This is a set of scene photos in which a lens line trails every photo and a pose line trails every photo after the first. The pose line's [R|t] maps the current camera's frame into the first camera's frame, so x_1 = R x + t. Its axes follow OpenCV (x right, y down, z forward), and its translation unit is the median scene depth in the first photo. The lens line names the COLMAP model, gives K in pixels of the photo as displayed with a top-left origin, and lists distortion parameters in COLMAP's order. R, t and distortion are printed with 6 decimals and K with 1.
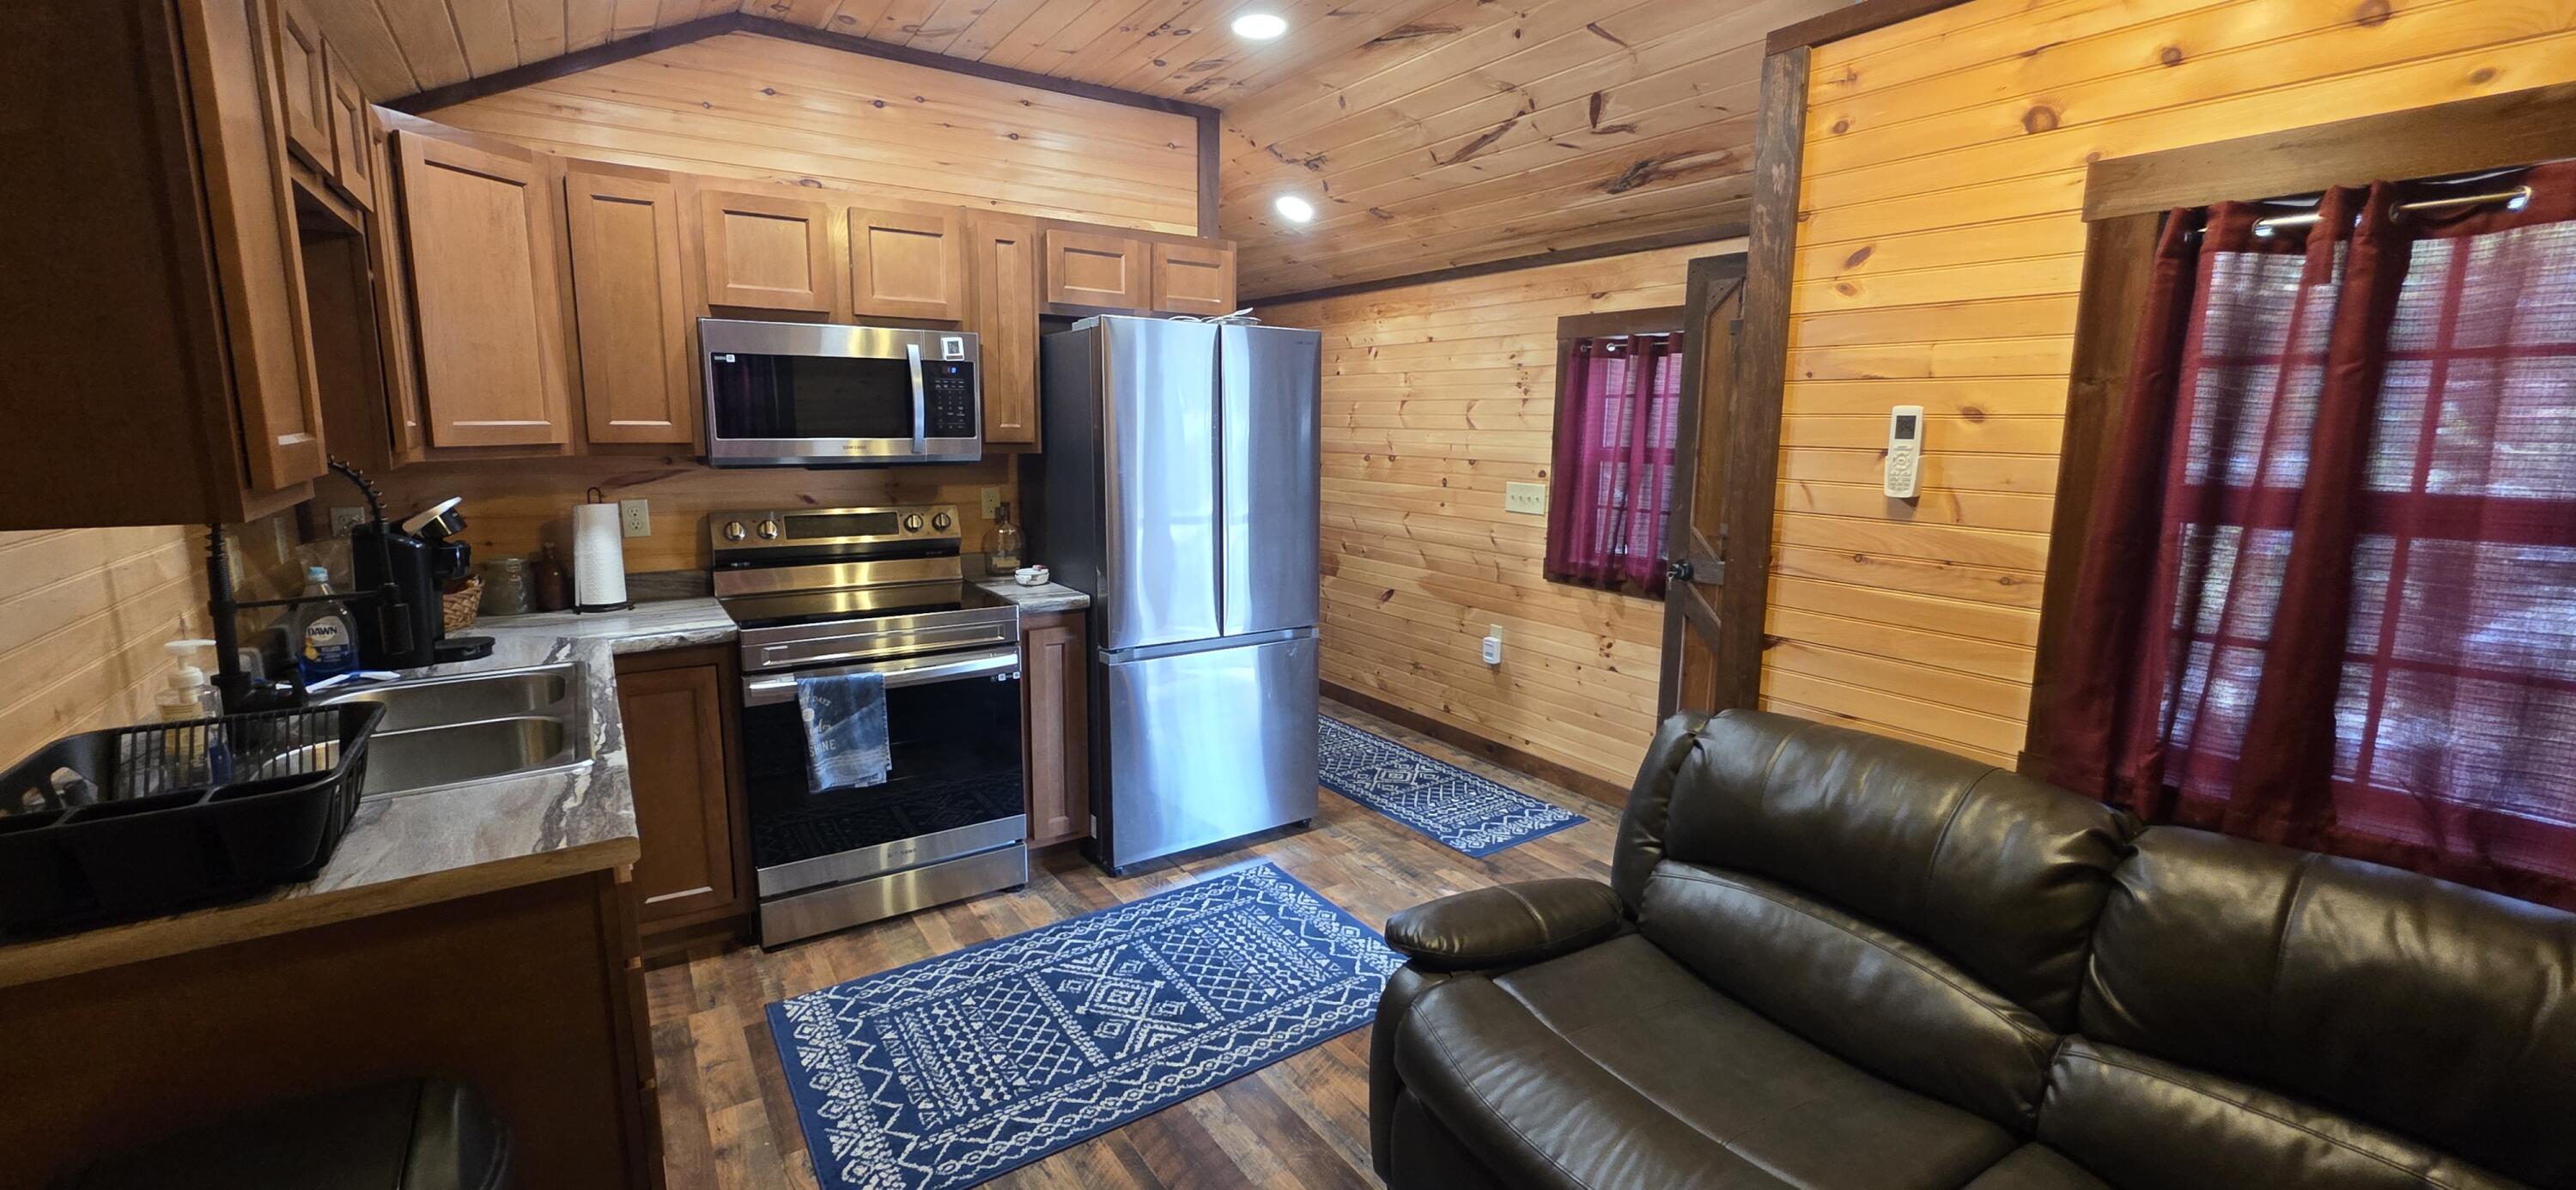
lens RADIAL K [[1027.1, 0, 1278.1], [0, 1027.1, 587.1], [0, 0, 1]] dist [0.001412, -0.000126]
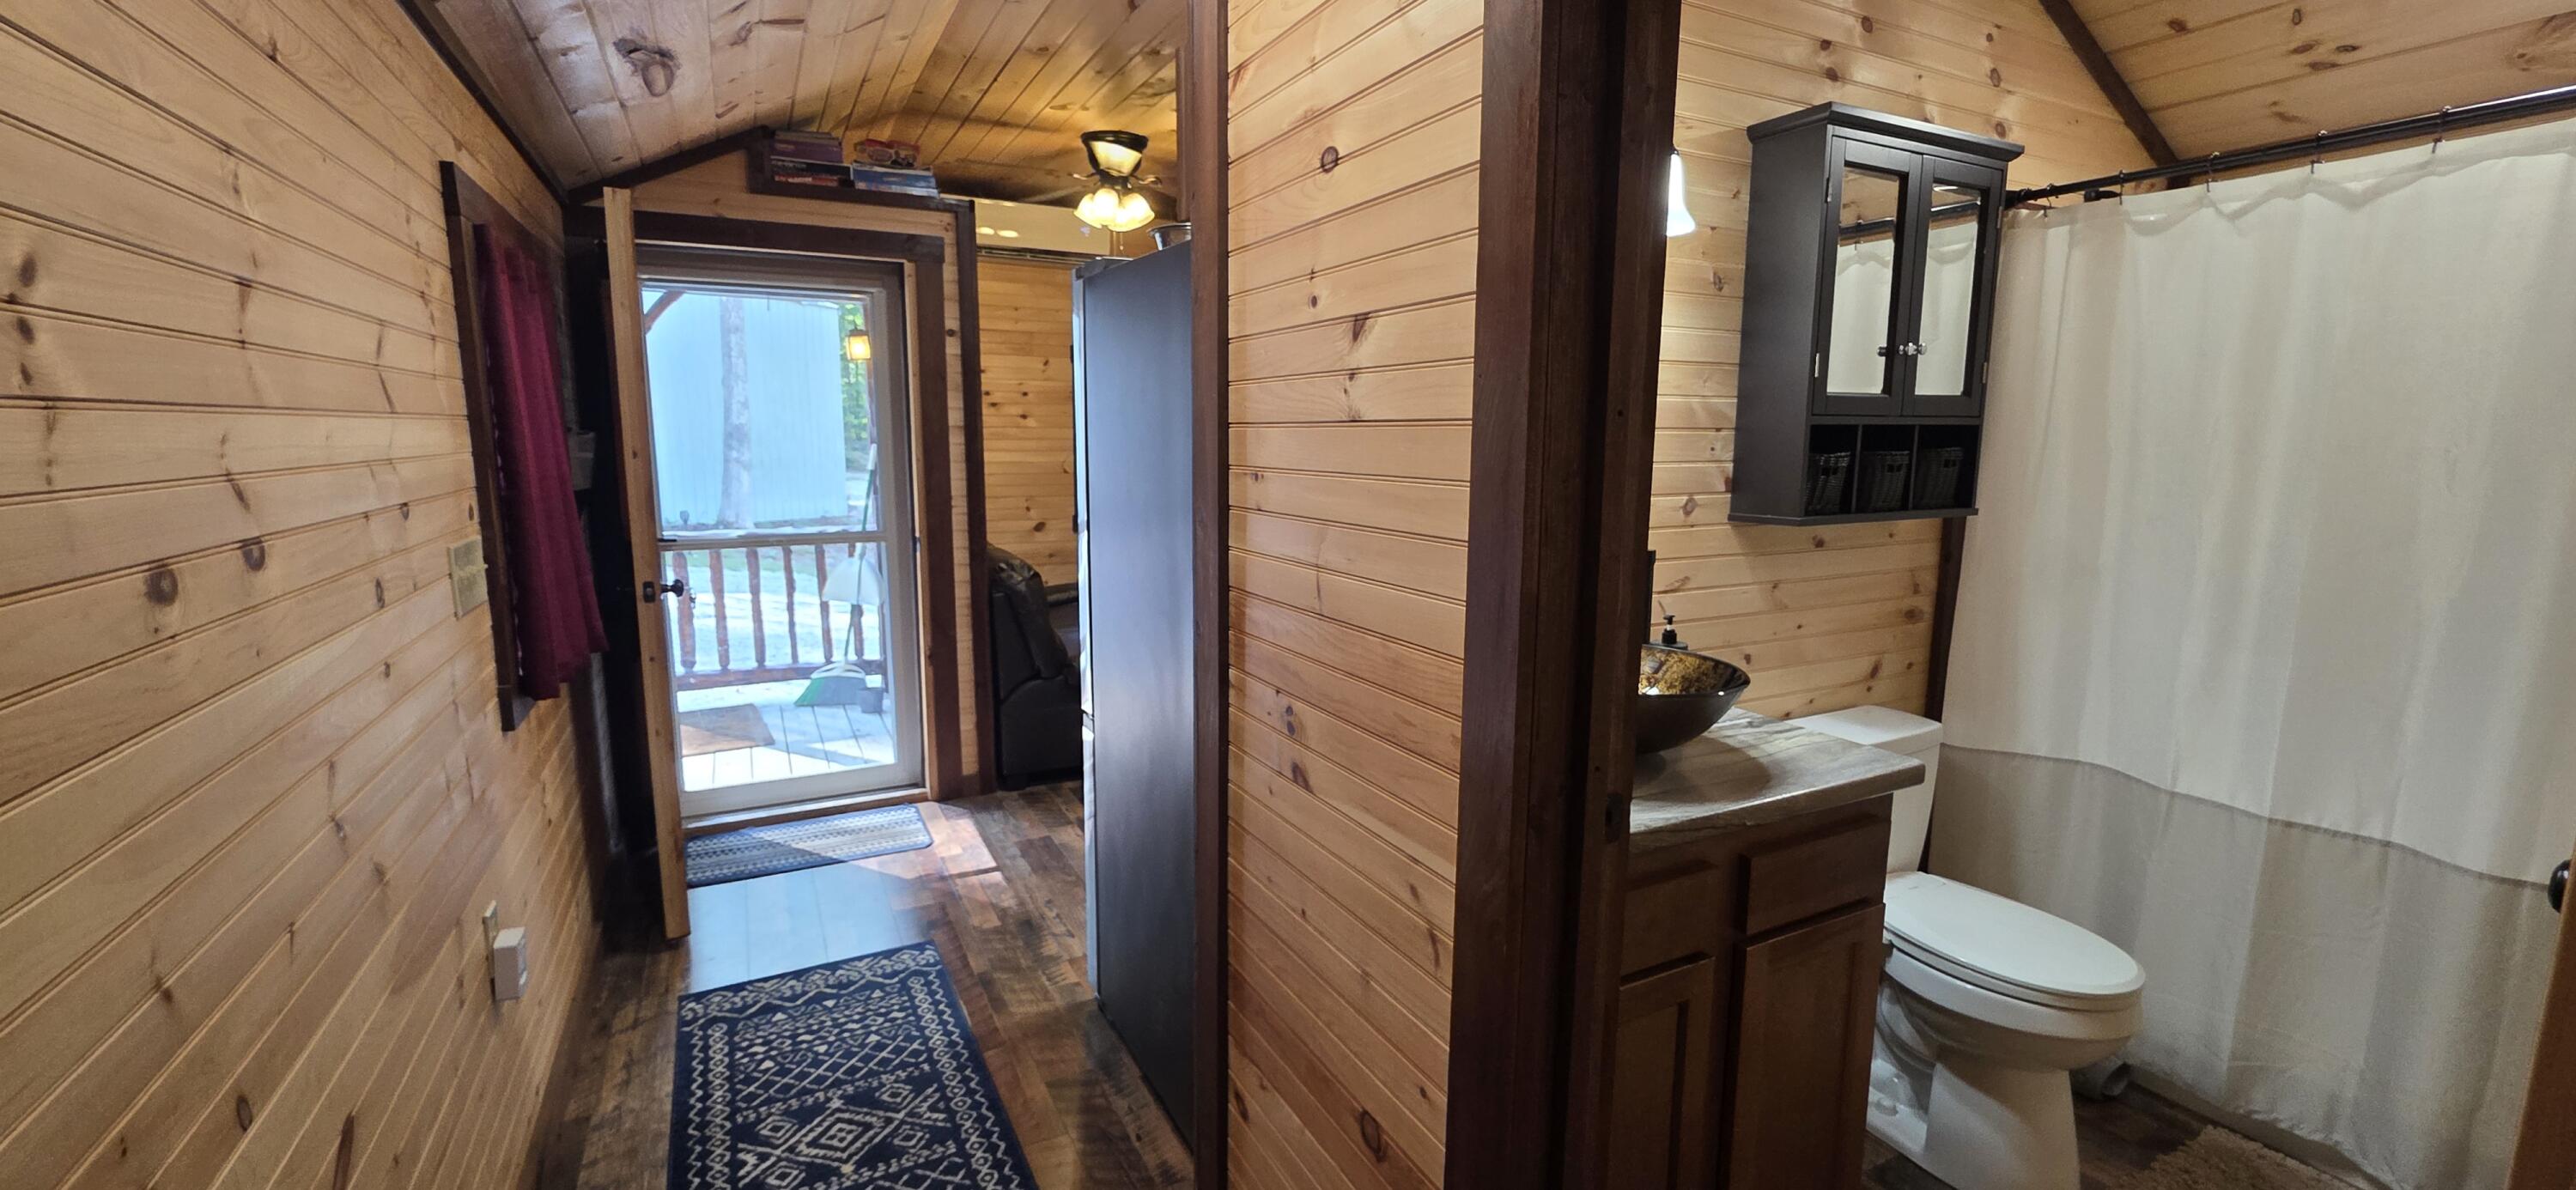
lens RADIAL K [[1027.1, 0, 1282.3], [0, 1027.1, 590.5], [0, 0, 1]] dist [0.001412, -0.000126]
pose [[-0.993774, -0.037649, 0.104857, -0.182769], [-0.003159, 0.950316, 0.311272, -0.289988], [-0.111366, 0.309003, -0.944518, 1.863010]]
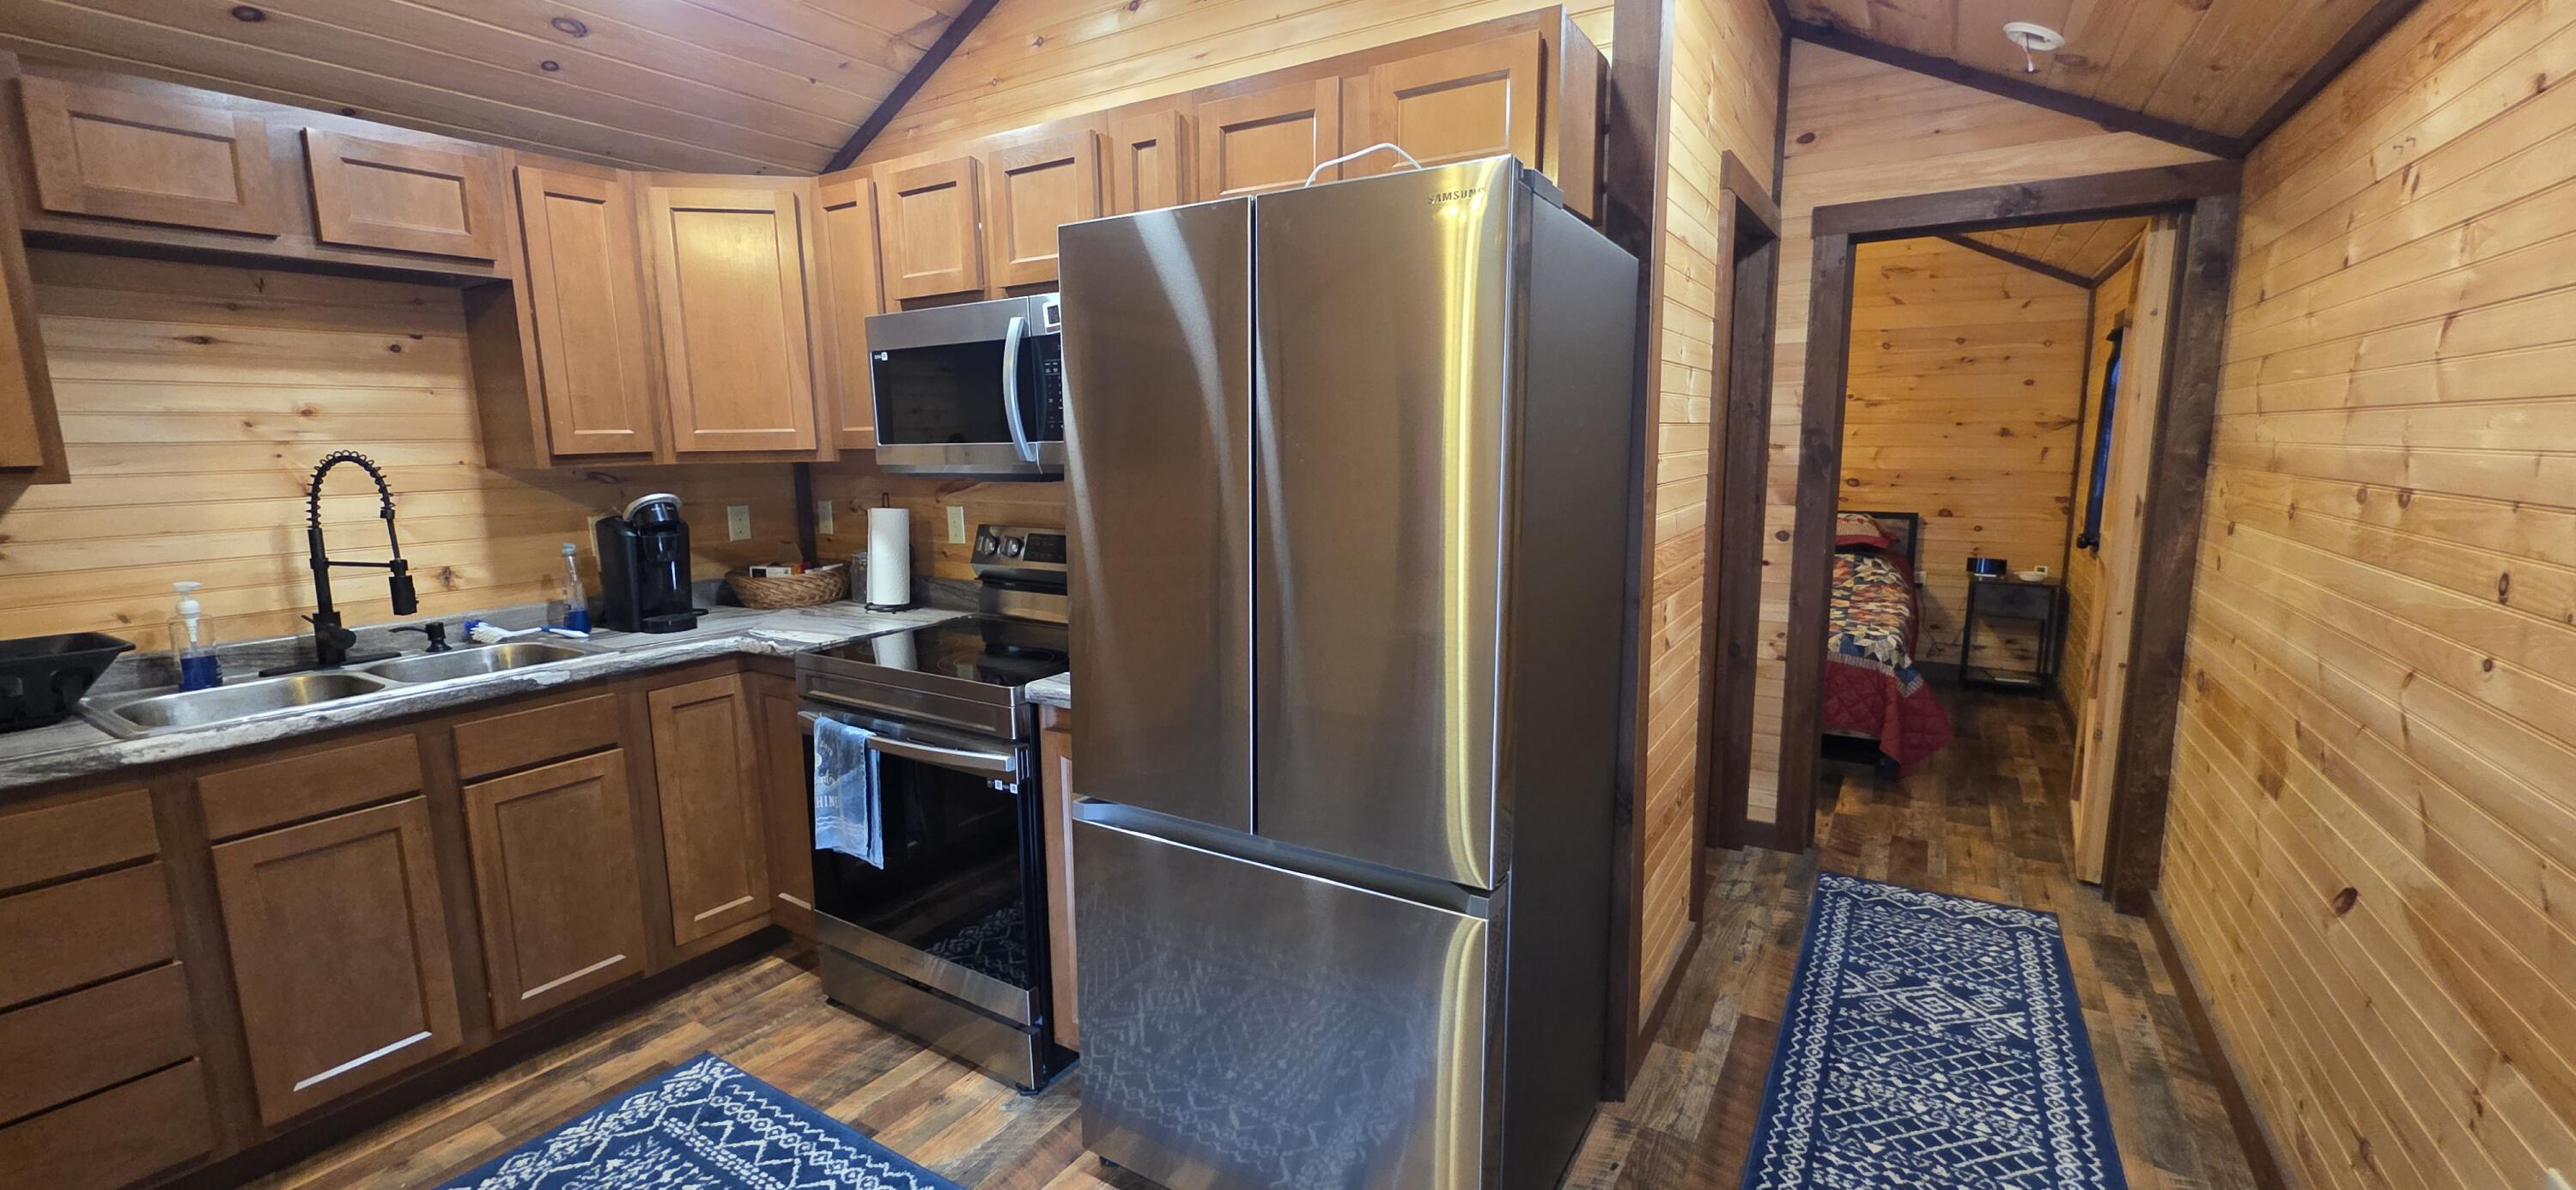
lens RADIAL K [[1027.1, 0, 1292.0], [0, 1027.1, 589.0], [0, 0, 1]] dist [0.001412, -0.000126]
pose [[0.408596, 0.116929, -0.905194, 0.422814], [-0.131214, 0.988983, 0.068523, -0.115829], [0.903234, 0.090776, 0.419437, 0.870935]]
